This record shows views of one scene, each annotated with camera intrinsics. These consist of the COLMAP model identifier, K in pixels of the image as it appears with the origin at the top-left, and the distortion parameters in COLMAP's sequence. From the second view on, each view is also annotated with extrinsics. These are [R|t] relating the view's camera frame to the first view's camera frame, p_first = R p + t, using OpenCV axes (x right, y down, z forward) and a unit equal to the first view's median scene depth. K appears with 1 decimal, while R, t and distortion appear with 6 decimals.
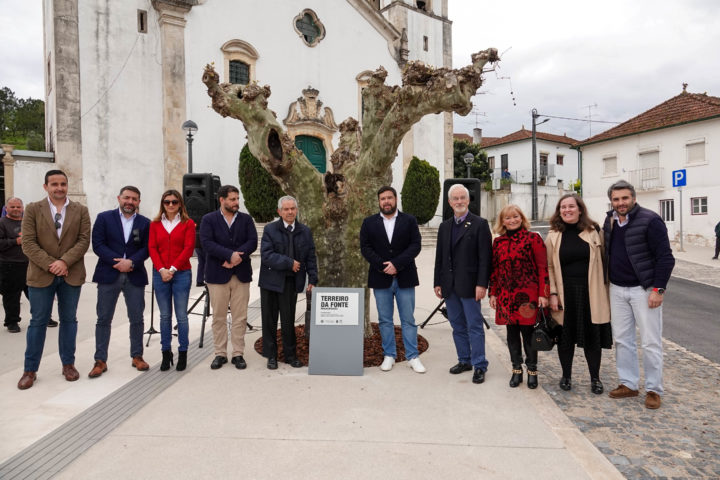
lens RADIAL K [[501.0, 0, 360.1], [0, 501.0, 239.1], [0, 0, 1]] dist [0.007972, -0.001628]
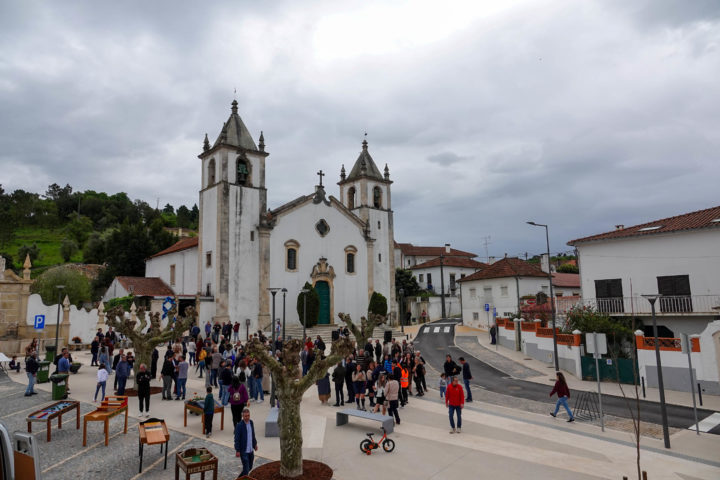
lens RADIAL K [[501.0, 0, 363.3], [0, 501.0, 238.3], [0, 0, 1]] dist [0.007972, -0.001628]
pose [[0.995638, 0.006116, 0.093098, -0.466539], [0.008471, 0.987801, -0.155493, -0.230550], [-0.092913, 0.155604, 0.983440, -3.782860]]
